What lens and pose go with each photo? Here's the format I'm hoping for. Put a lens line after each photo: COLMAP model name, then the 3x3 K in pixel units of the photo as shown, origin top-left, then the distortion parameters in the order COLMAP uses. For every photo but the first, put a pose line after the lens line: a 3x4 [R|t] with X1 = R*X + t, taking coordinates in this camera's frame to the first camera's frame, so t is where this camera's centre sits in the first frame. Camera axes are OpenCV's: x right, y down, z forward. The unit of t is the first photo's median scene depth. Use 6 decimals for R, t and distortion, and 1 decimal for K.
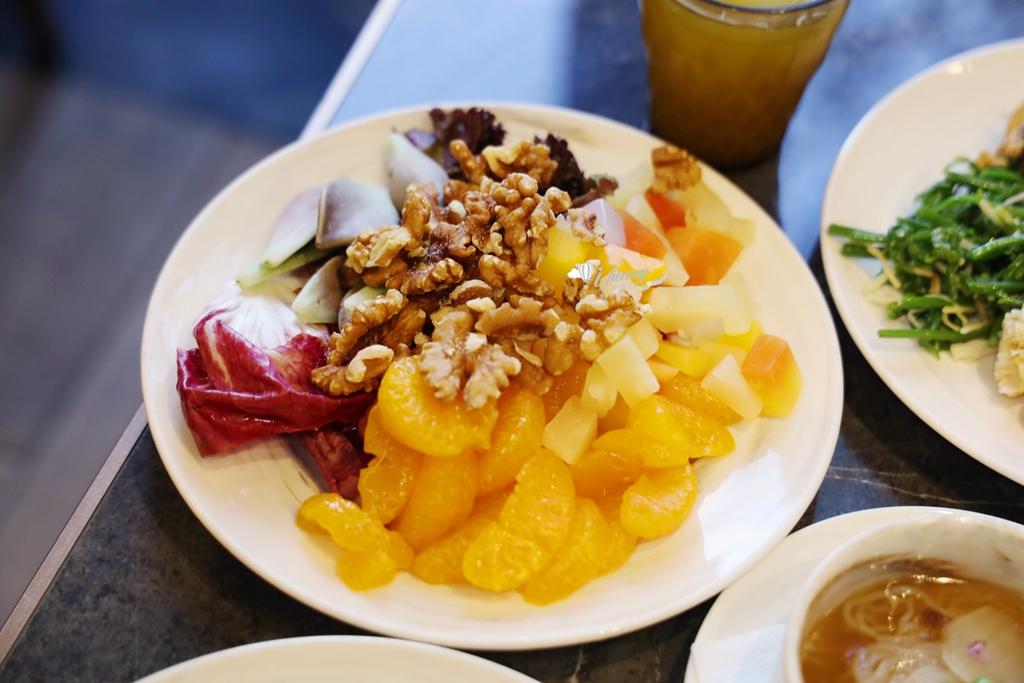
lens RADIAL K [[2043.6, 0, 510.9], [0, 2043.6, 343.9], [0, 0, 1]] dist [0.220697, 0.000000]
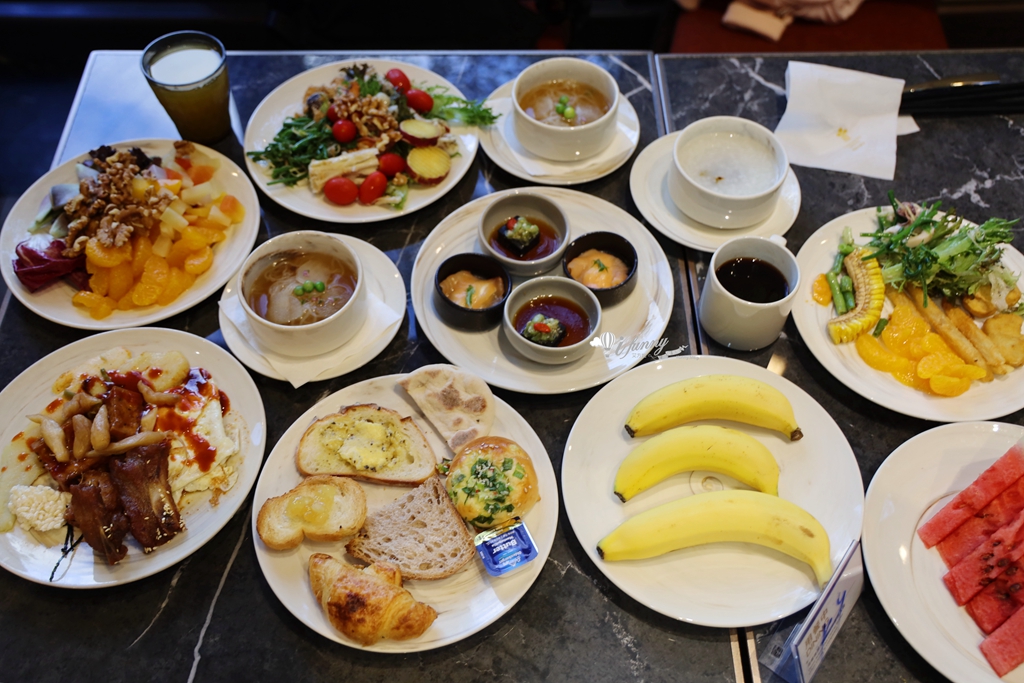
lens RADIAL K [[1015.6, 0, 511.1], [0, 1015.6, 338.8], [0, 0, 1]] dist [-0.004905, 0.000000]
pose [[0.936310, -0.302048, 0.179136, 0.188841], [0.283590, 0.951206, 0.121589, 0.128568], [-0.207121, -0.063044, 0.976282, -0.466960]]
